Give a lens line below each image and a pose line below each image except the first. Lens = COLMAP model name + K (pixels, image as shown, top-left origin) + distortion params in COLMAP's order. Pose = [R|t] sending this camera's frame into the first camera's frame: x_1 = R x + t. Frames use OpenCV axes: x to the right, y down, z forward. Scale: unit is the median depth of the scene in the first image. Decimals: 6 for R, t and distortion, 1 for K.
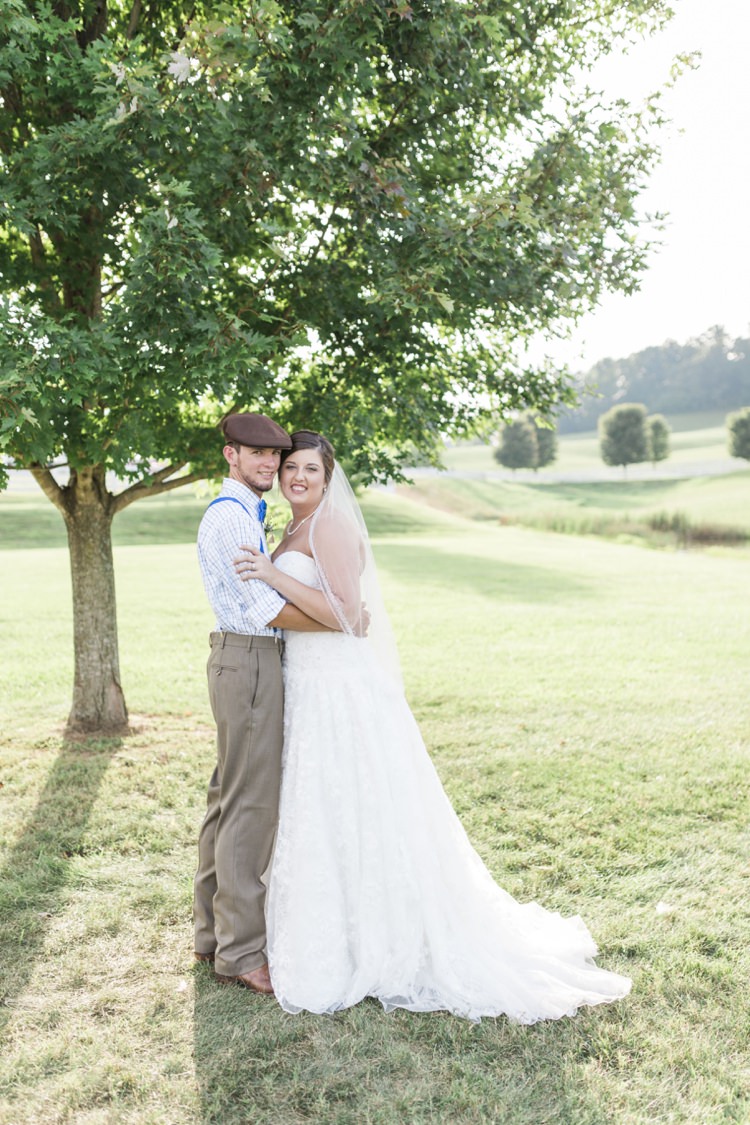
lens RADIAL K [[1062.2, 0, 375.0], [0, 1062.2, 562.5], [0, 0, 1]] dist [0.003029, -0.000384]
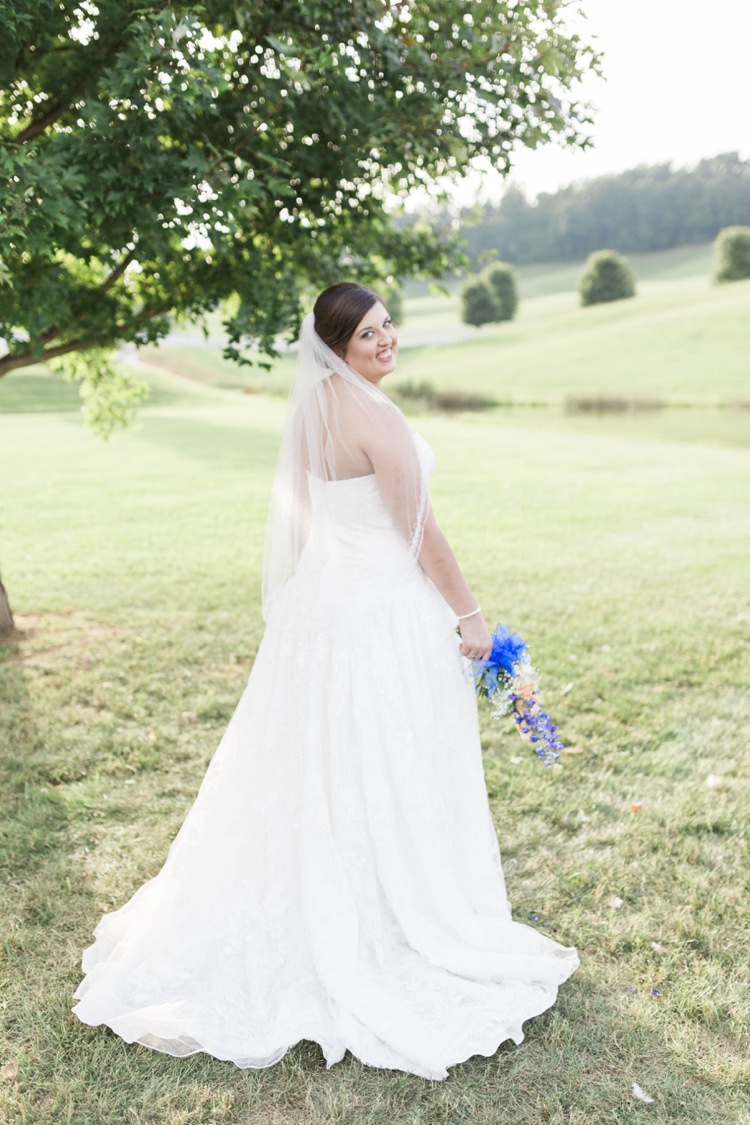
lens RADIAL K [[1062.2, 0, 375.0], [0, 1062.2, 562.5], [0, 0, 1]] dist [0.003029, -0.000384]
pose [[0.968385, -0.047915, 0.244817, -0.110527], [0.017660, 0.992086, 0.124315, -0.005046], [-0.248836, -0.116061, 0.961567, 0.051477]]
